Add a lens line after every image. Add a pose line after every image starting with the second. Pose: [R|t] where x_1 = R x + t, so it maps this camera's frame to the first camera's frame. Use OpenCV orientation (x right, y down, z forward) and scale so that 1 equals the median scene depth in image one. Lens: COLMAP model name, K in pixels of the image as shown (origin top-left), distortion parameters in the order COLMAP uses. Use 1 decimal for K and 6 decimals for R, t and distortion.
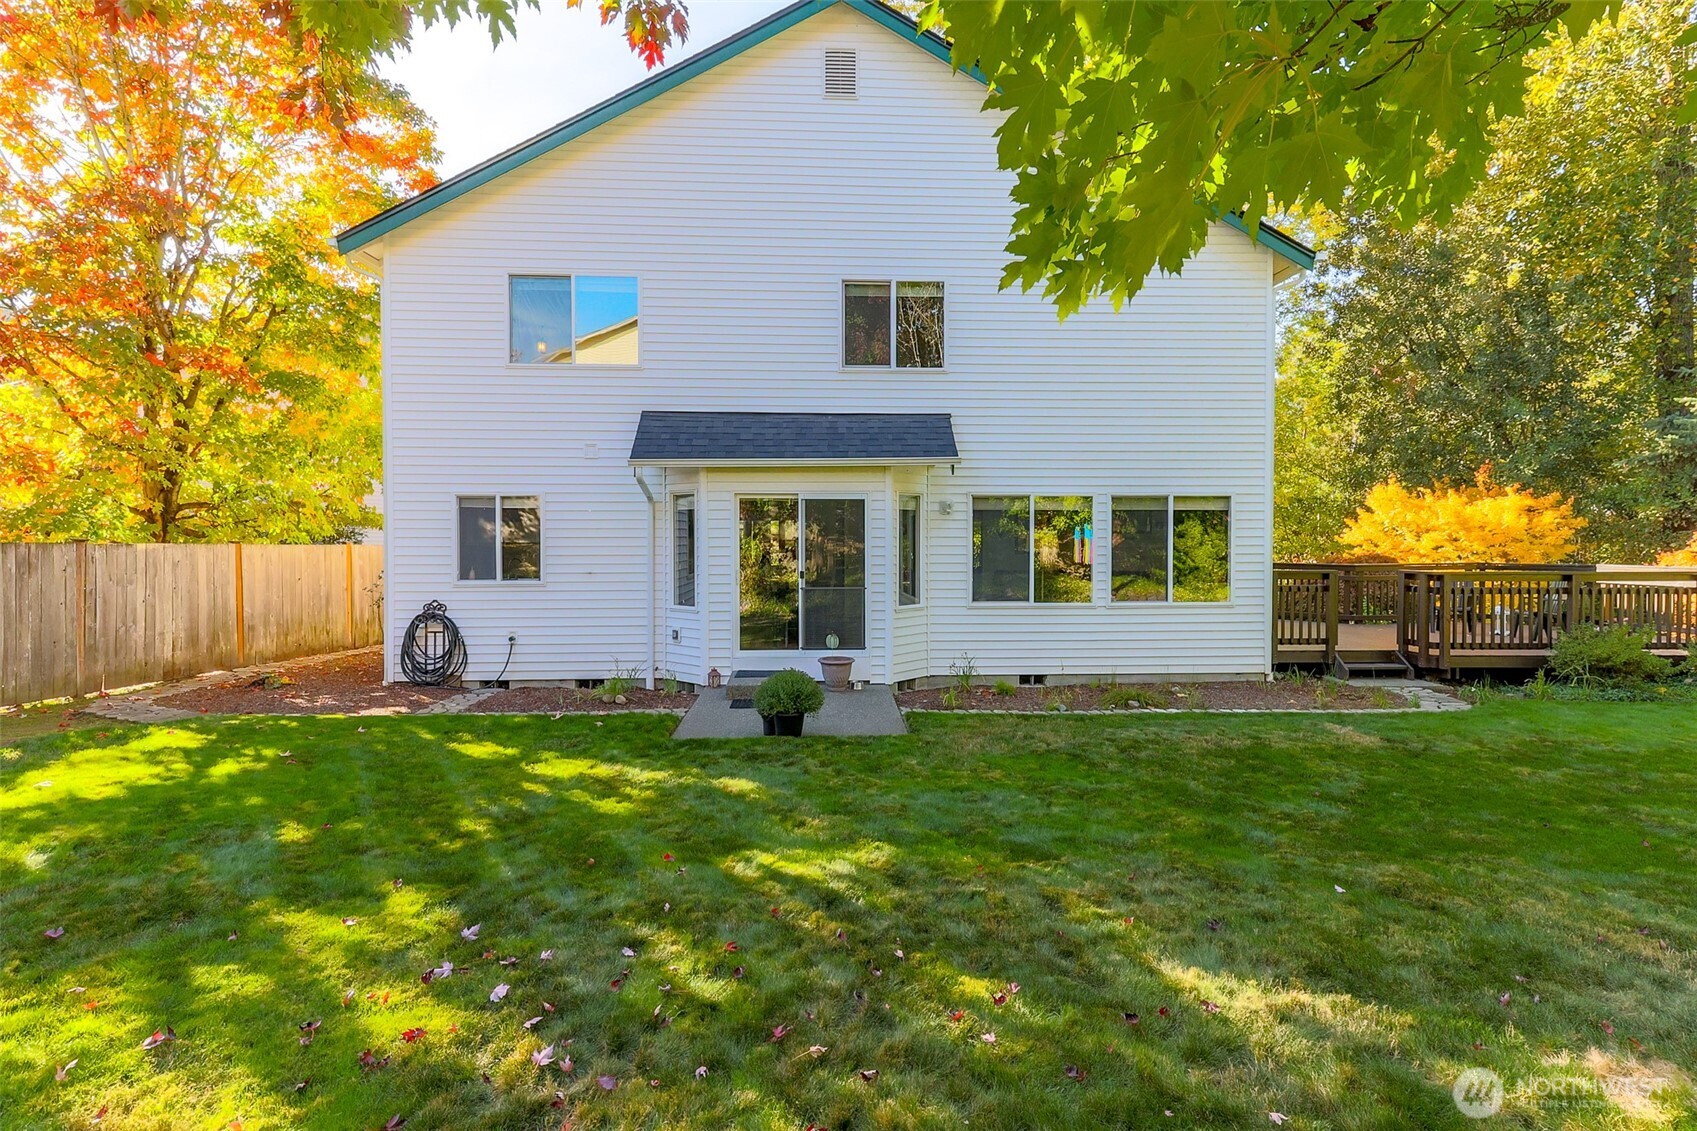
lens RADIAL K [[837.8, 0, 848.6], [0, 837.8, 553.2], [0, 0, 1]] dist [0.022669, -0.000083]
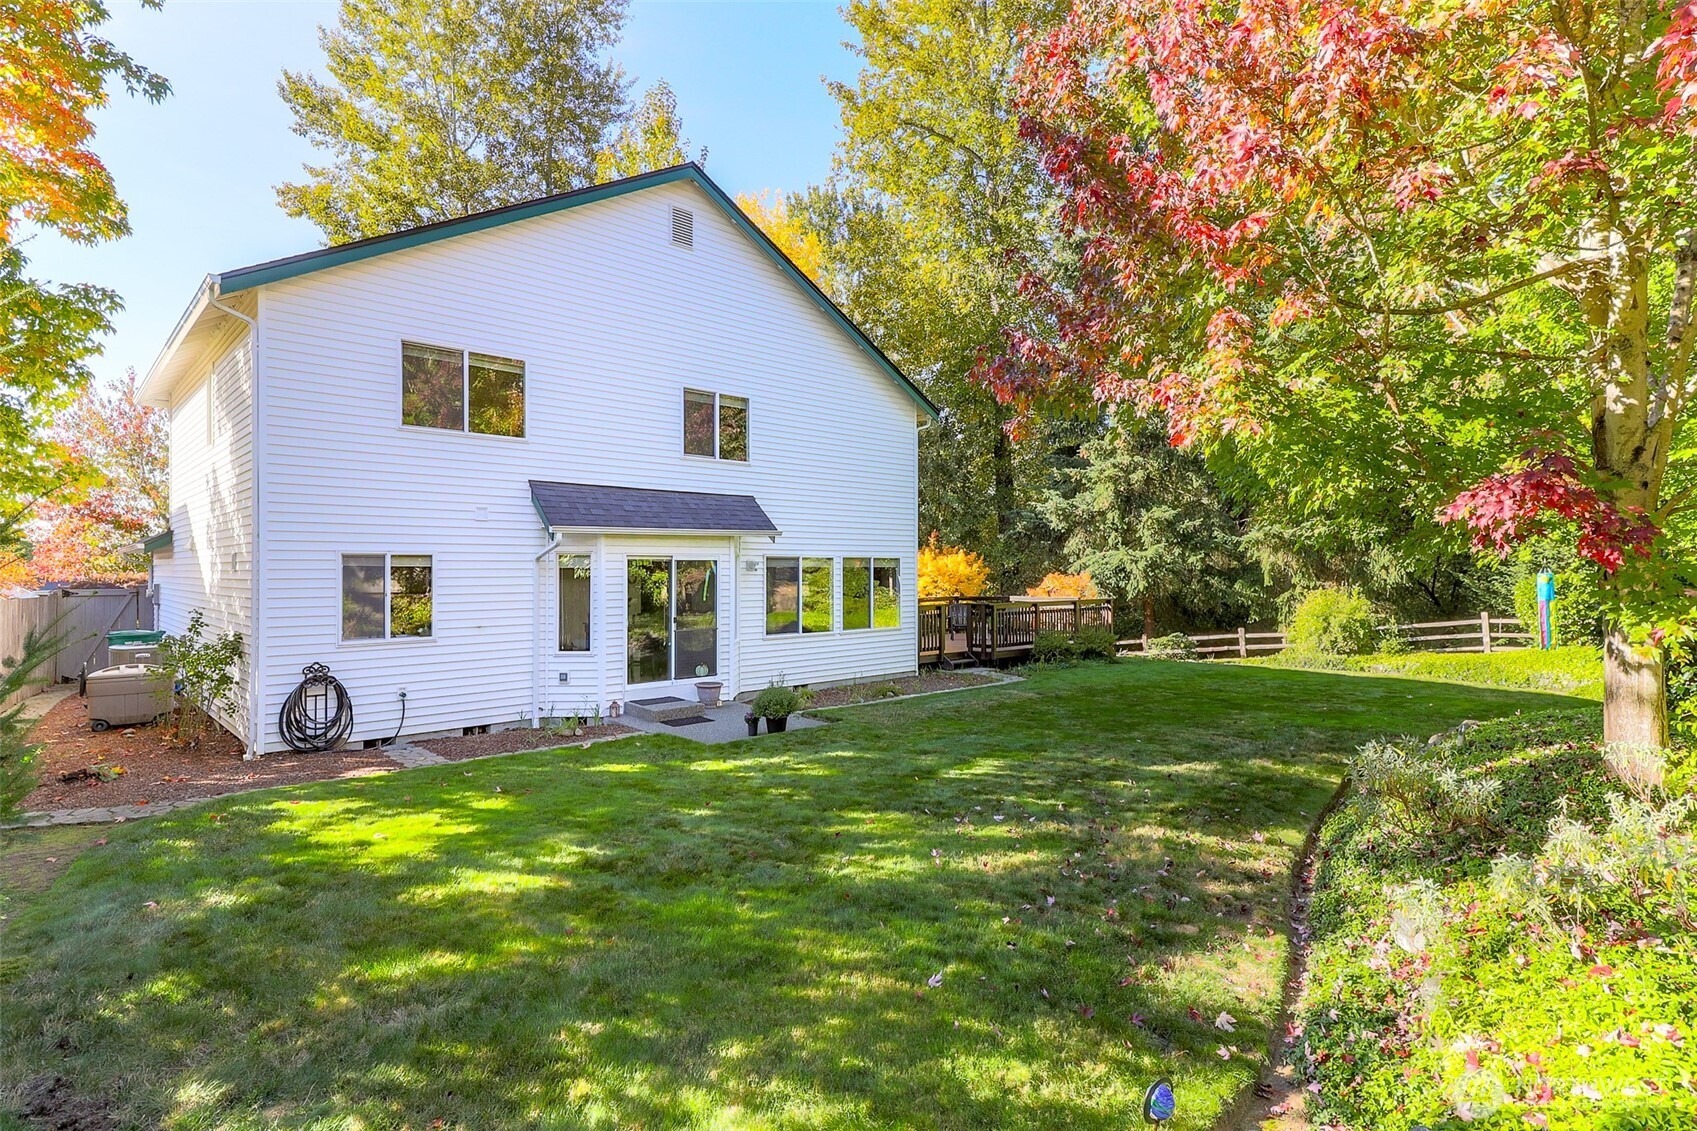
lens RADIAL K [[836.8, 0, 837.7], [0, 836.8, 565.8], [0, 0, 1]] dist [0.028288, 0.000212]
pose [[0.773587, 0.000980, 0.633689, -0.643179], [0.013336, 0.999752, -0.017827, -0.029266], [-0.633549, 0.022242, 0.773383, -0.127854]]
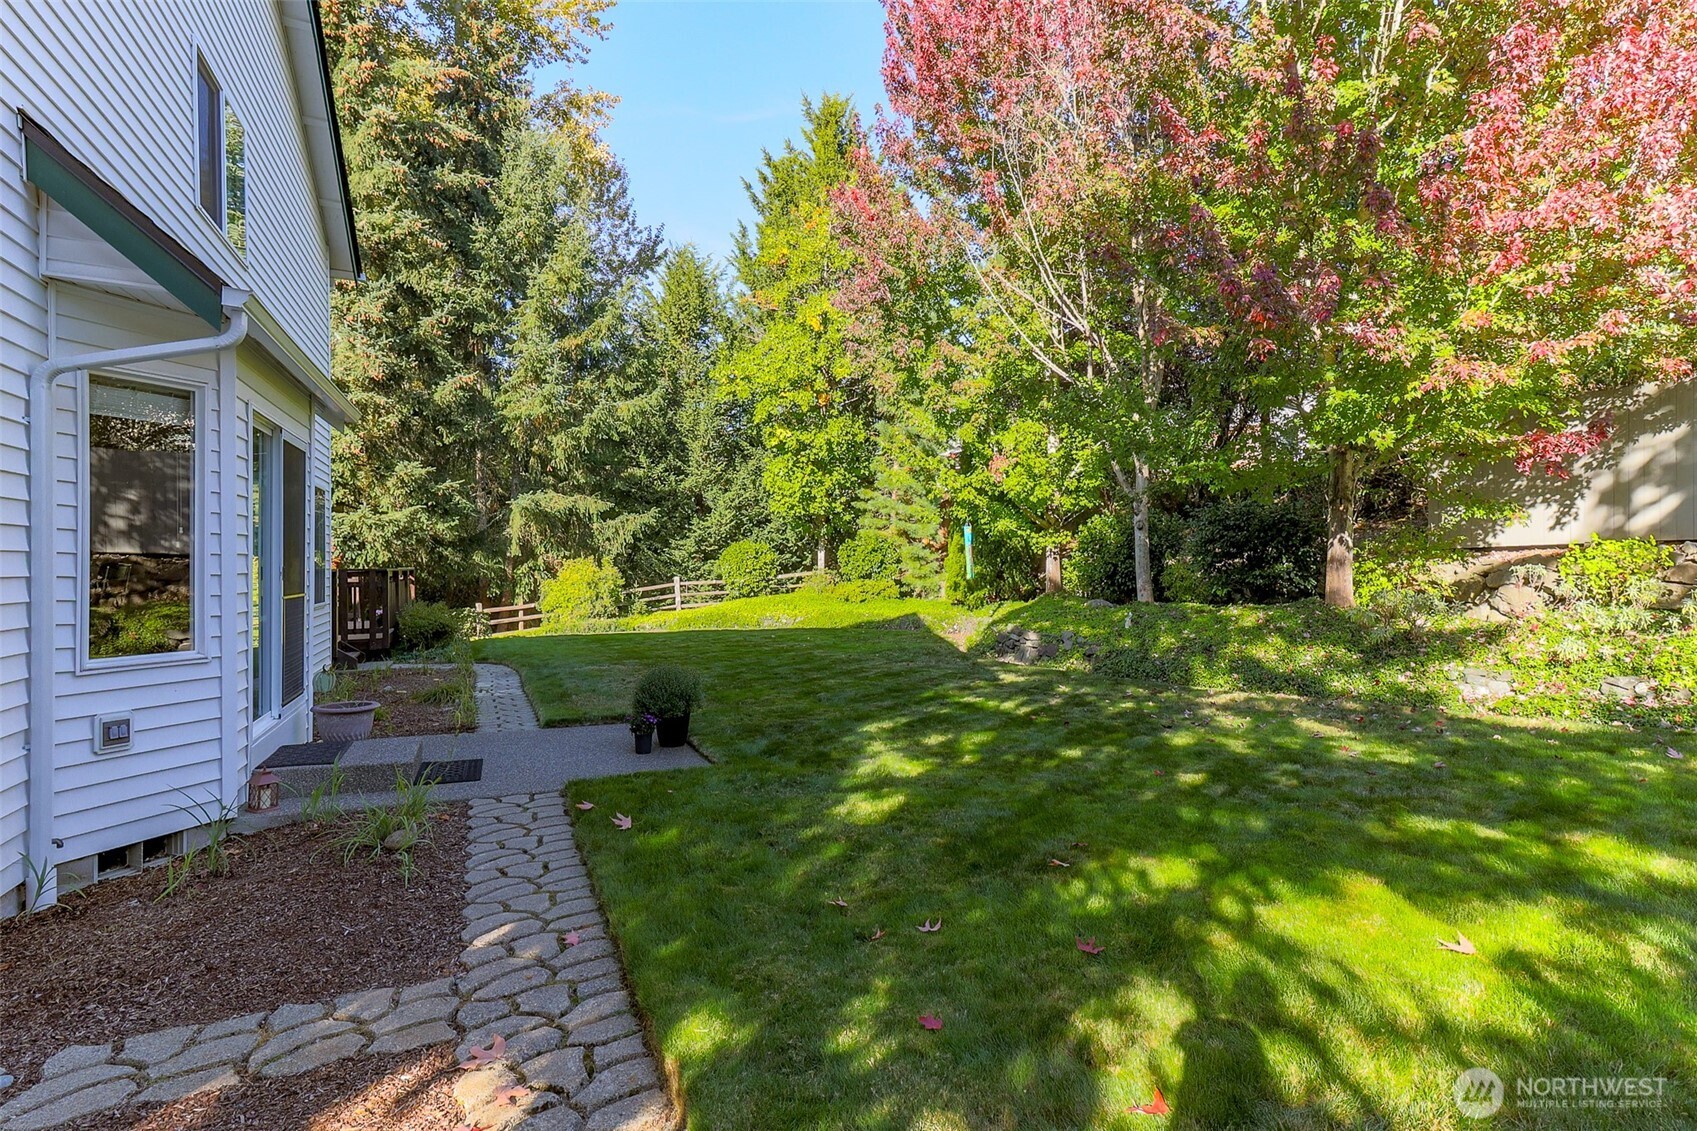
lens RADIAL K [[836.8, 0, 837.7], [0, 836.8, 565.8], [0, 0, 1]] dist [0.028288, 0.000212]
pose [[-0.339997, -0.000005, 0.940426, -0.700202], [0.016075, 0.999854, 0.005817, 0.021438], [-0.940289, 0.017096, -0.339948, 0.814187]]
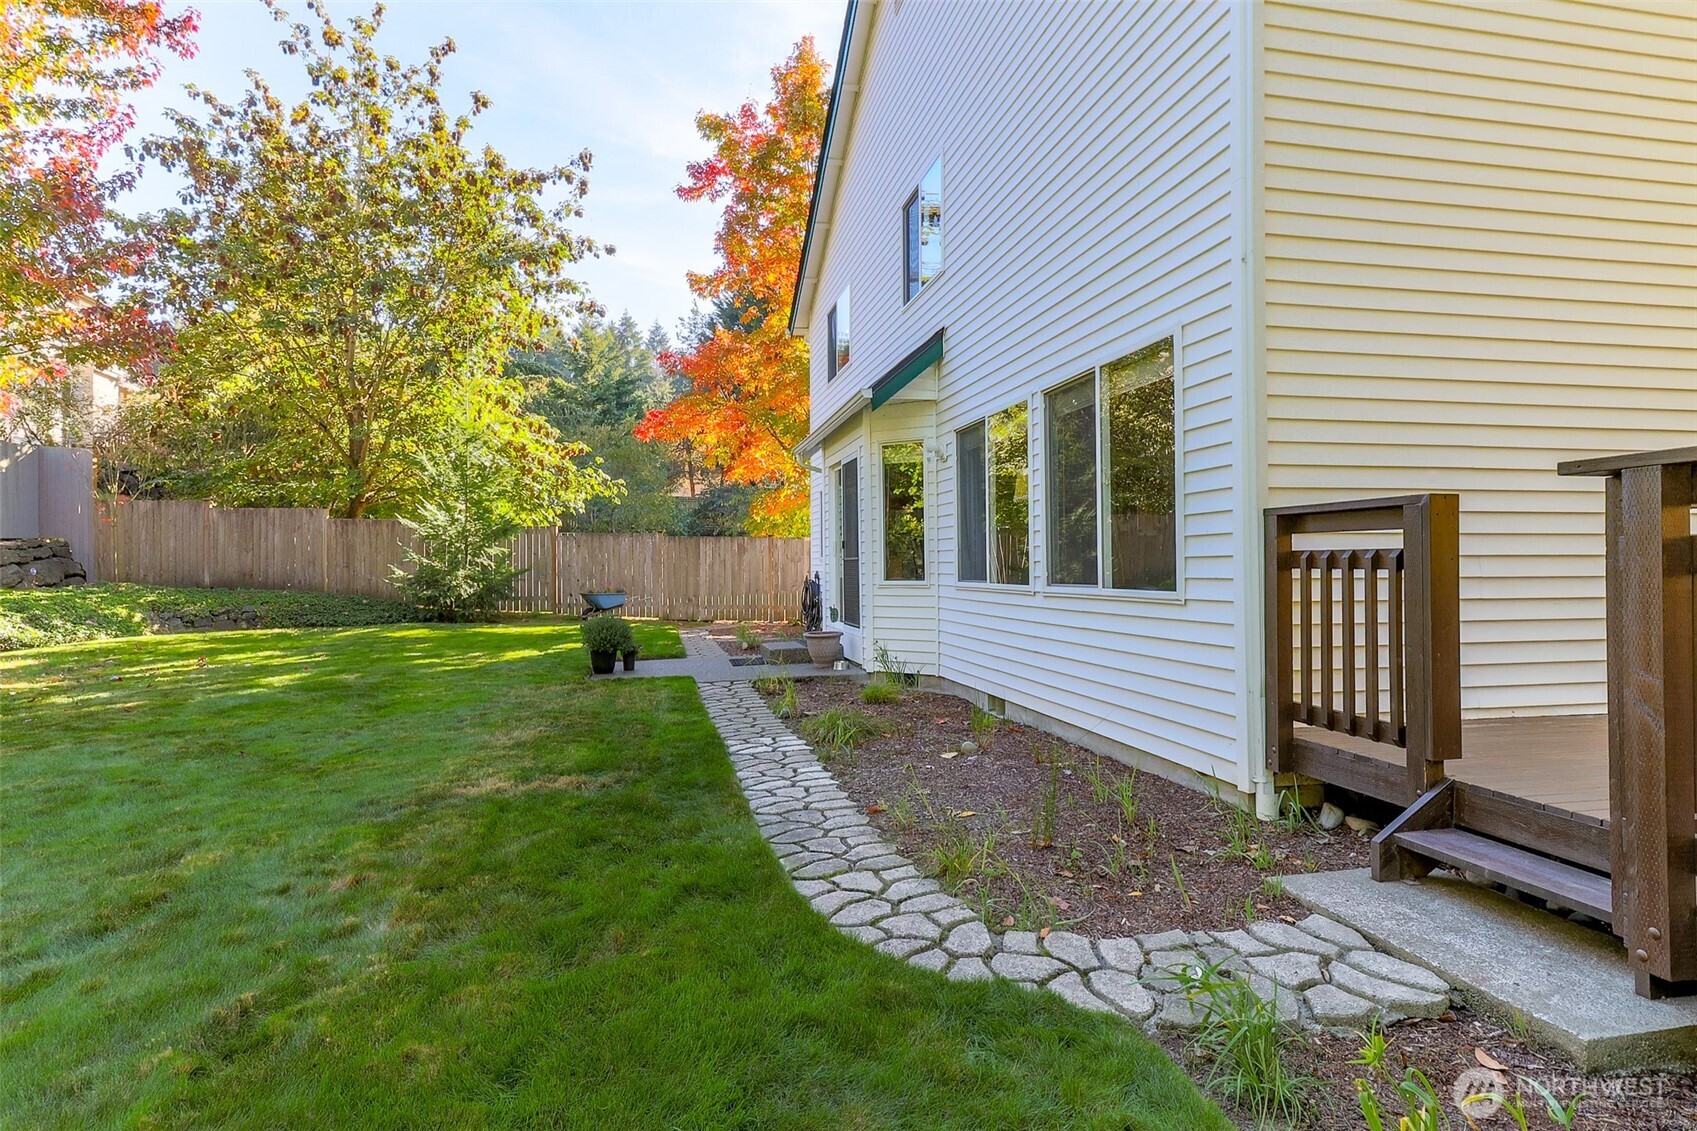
lens RADIAL K [[836.8, 0, 837.7], [0, 836.8, 565.8], [0, 0, 1]] dist [0.028288, 0.000212]
pose [[0.172656, -0.002730, -0.984978, 0.868006], [-0.015976, 0.999857, -0.005572, 0.053708], [0.984853, 0.016698, 0.172588, 0.804320]]
